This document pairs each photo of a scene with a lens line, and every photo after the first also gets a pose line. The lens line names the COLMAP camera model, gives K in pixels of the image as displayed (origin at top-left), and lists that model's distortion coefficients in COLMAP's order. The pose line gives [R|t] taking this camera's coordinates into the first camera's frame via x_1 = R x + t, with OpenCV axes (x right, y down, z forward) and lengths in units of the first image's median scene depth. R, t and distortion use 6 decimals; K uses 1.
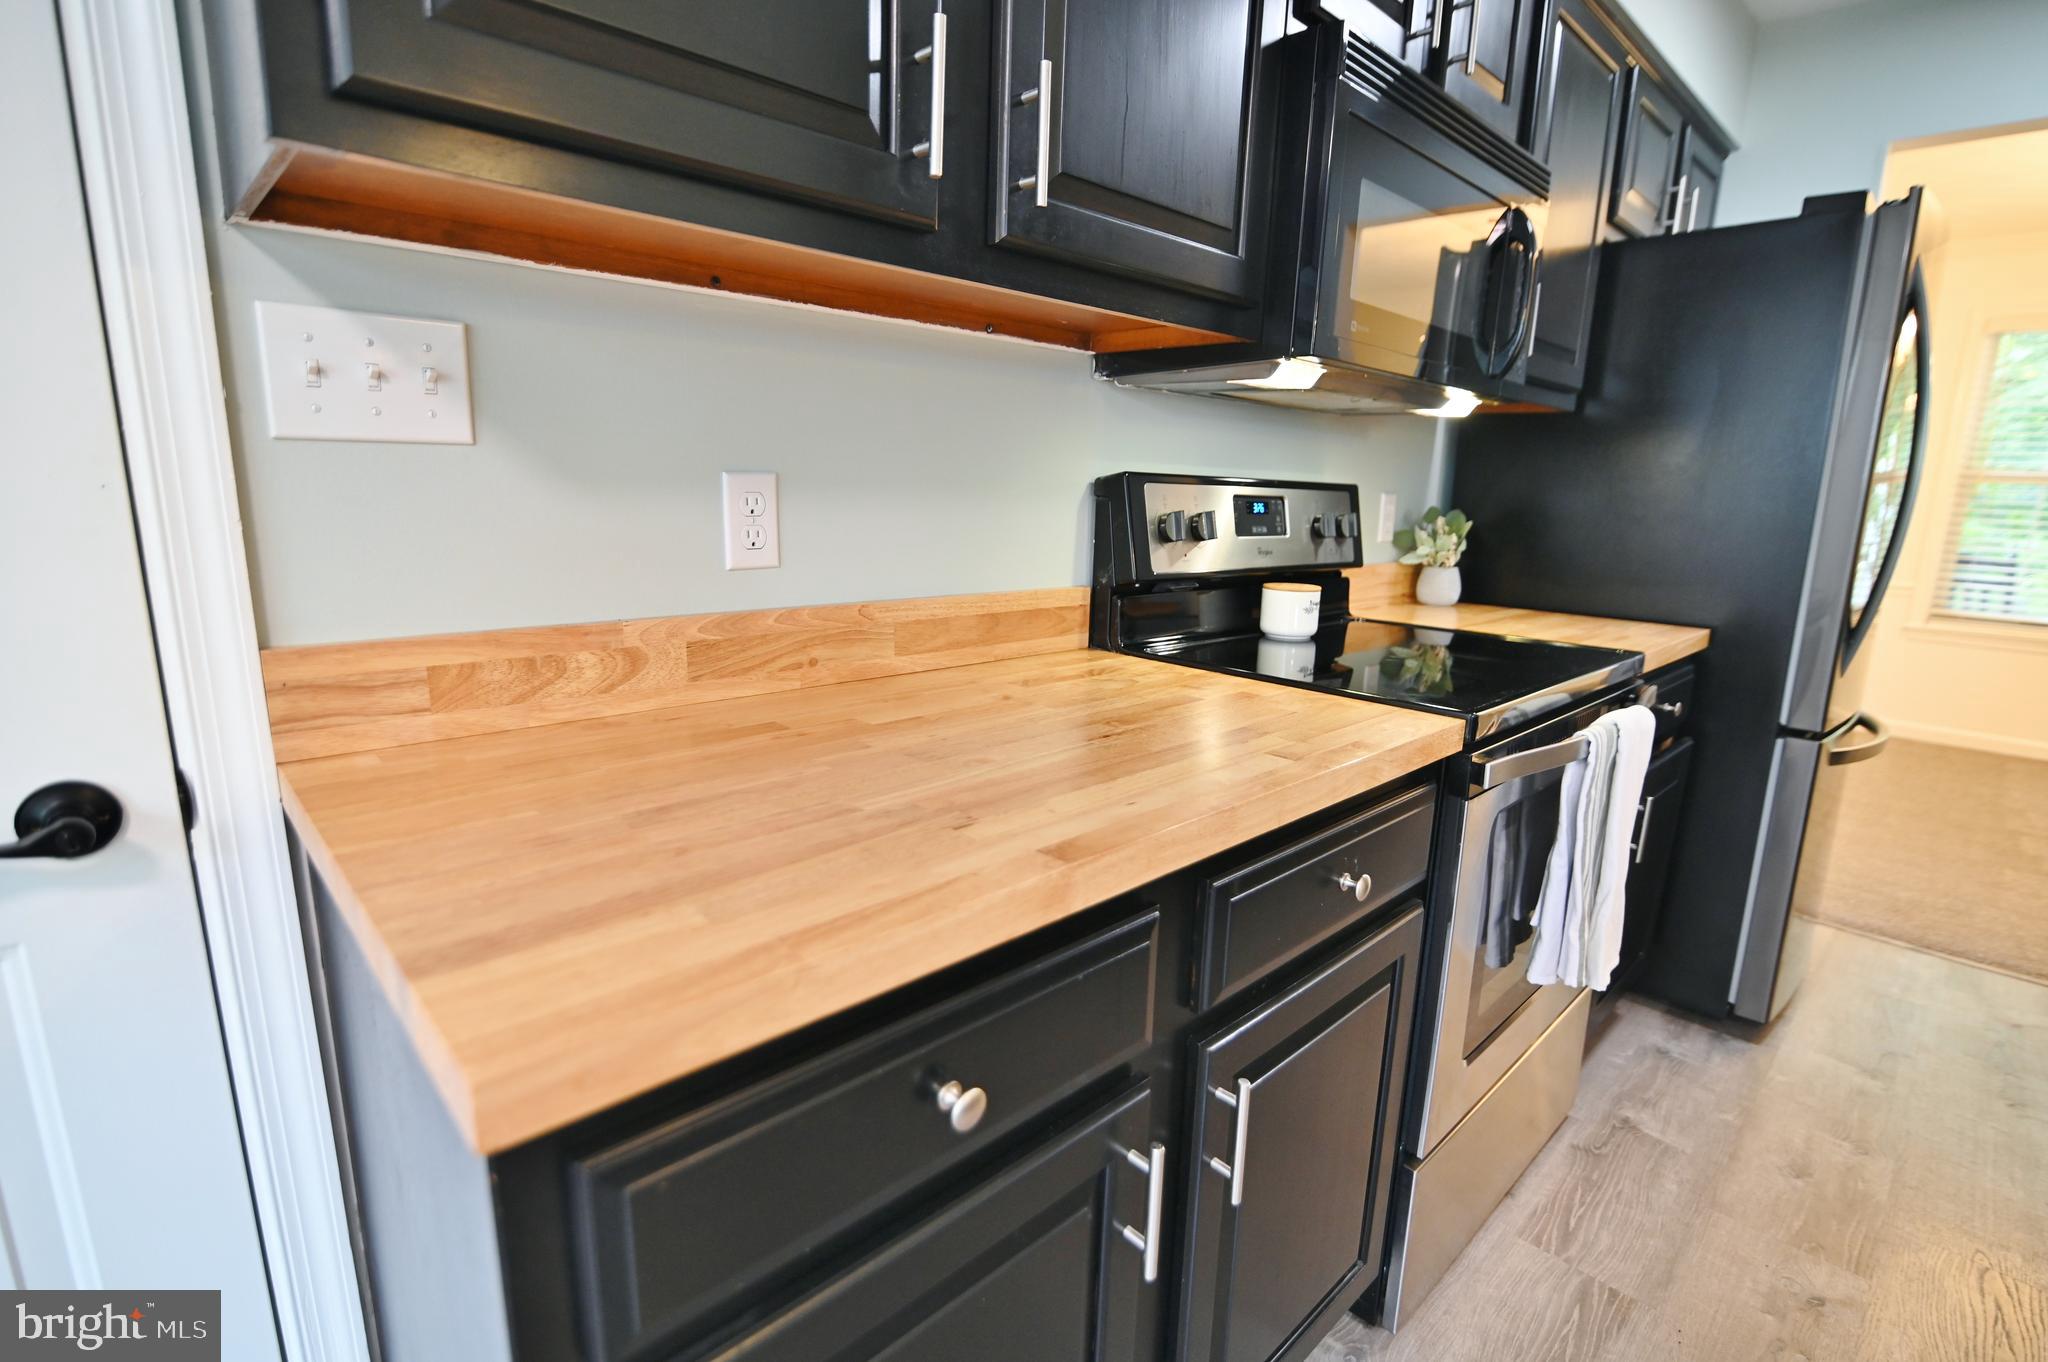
lens RADIAL K [[954.8, 0, 1017.8], [0, 954.8, 674.9], [0, 0, 1]] dist [-0.022039, 0.001774]
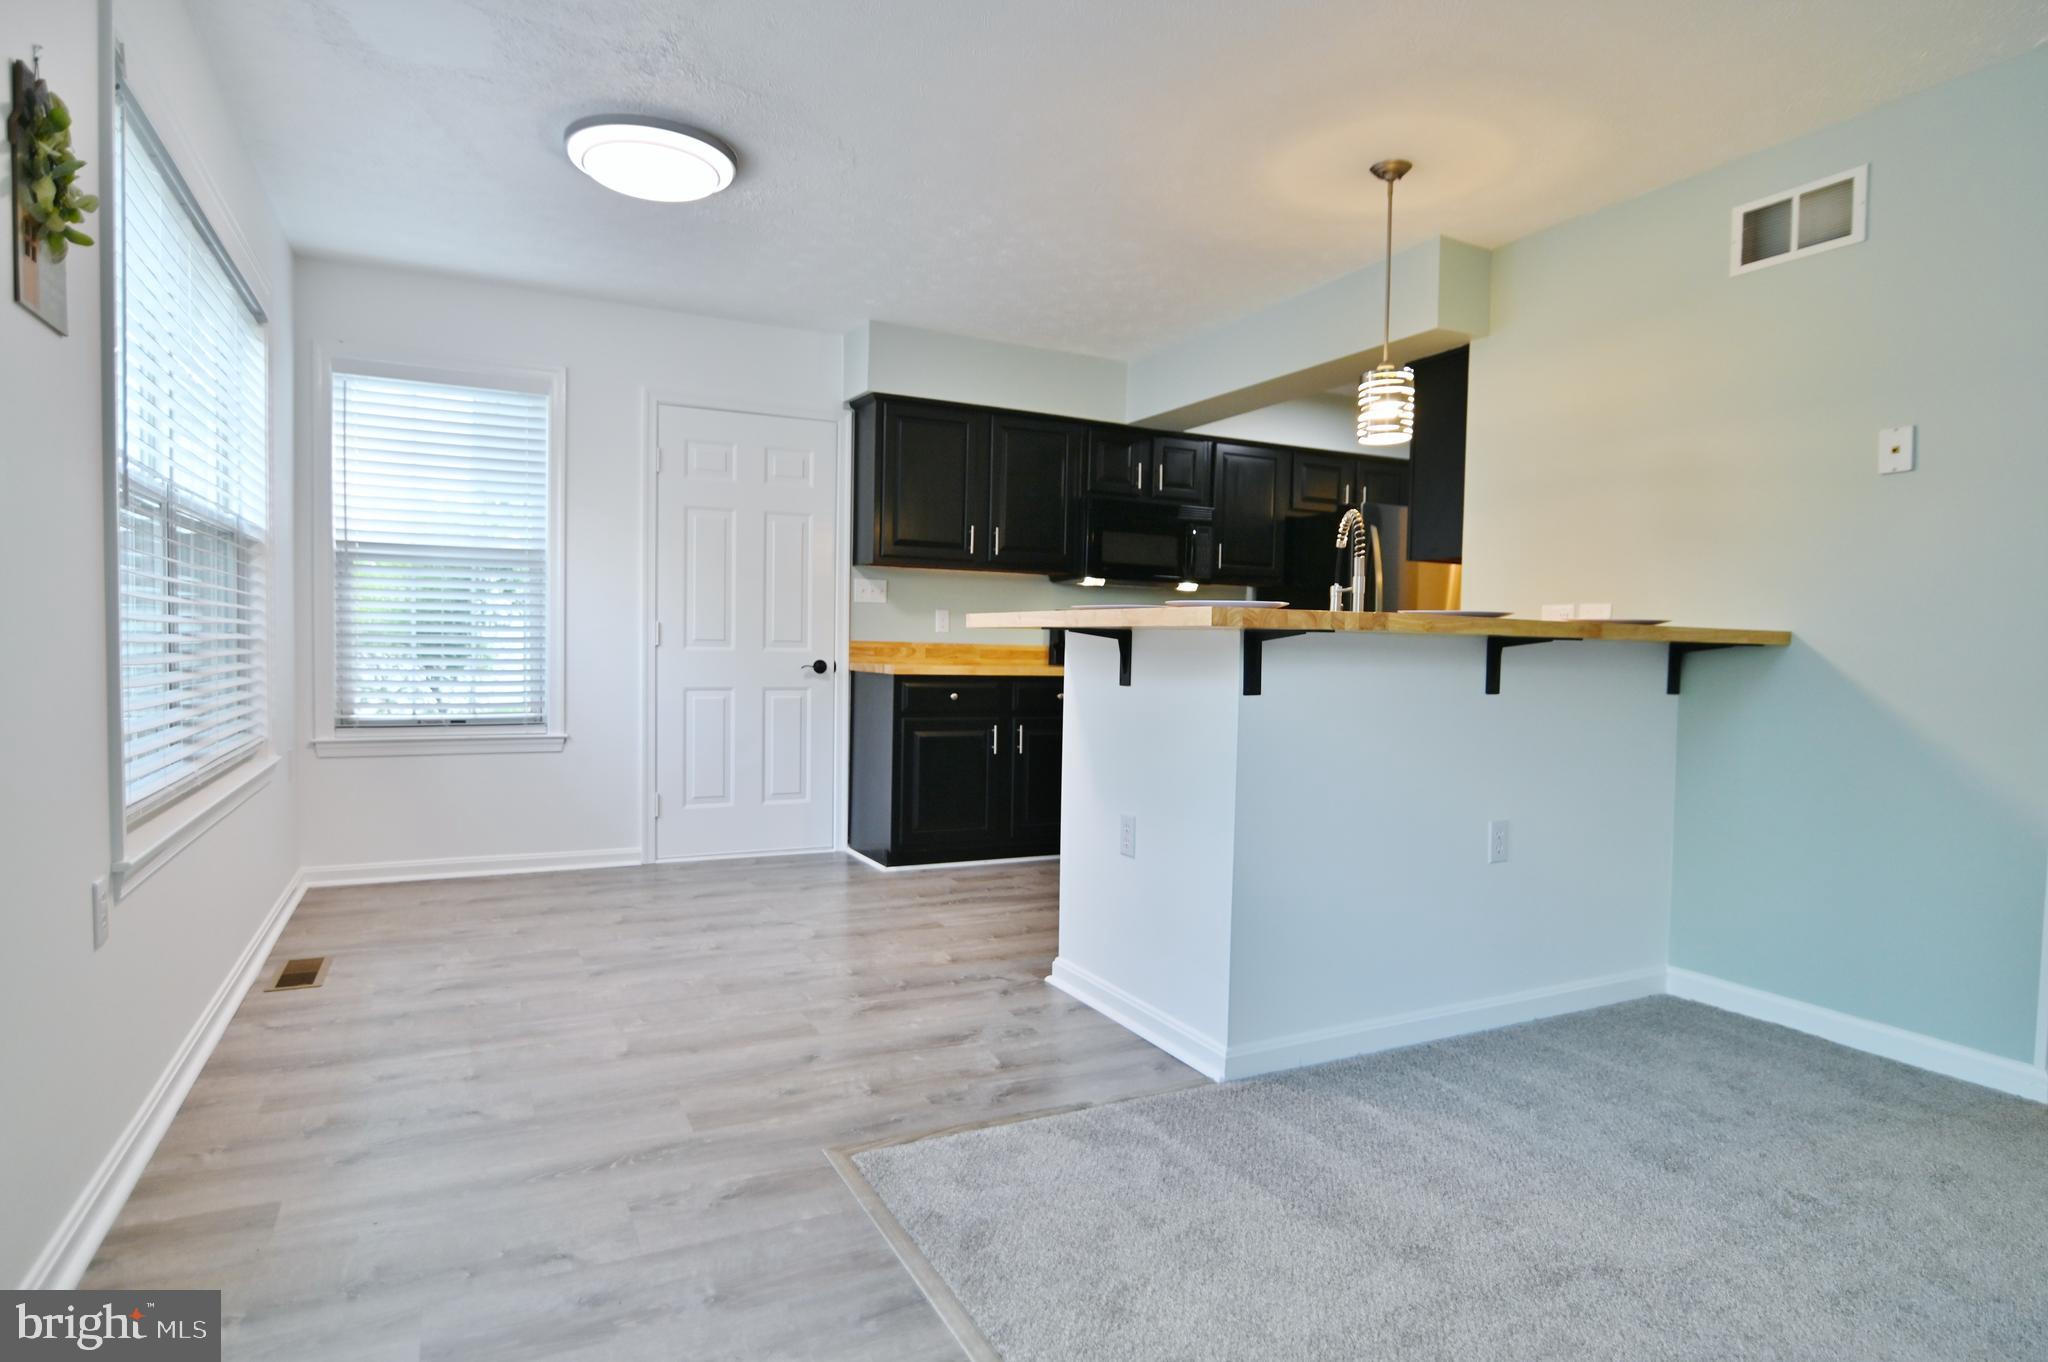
lens RADIAL K [[1126.5, 0, 1023.1], [0, 1126.5, 690.8], [0, 0, 1]] dist [-0.013038, 0.002494]
pose [[0.956502, 0.005316, -0.291676, 1.303311], [-0.055517, 0.984879, -0.164108, 0.806720], [0.286393, 0.173163, 0.942334, -3.040390]]
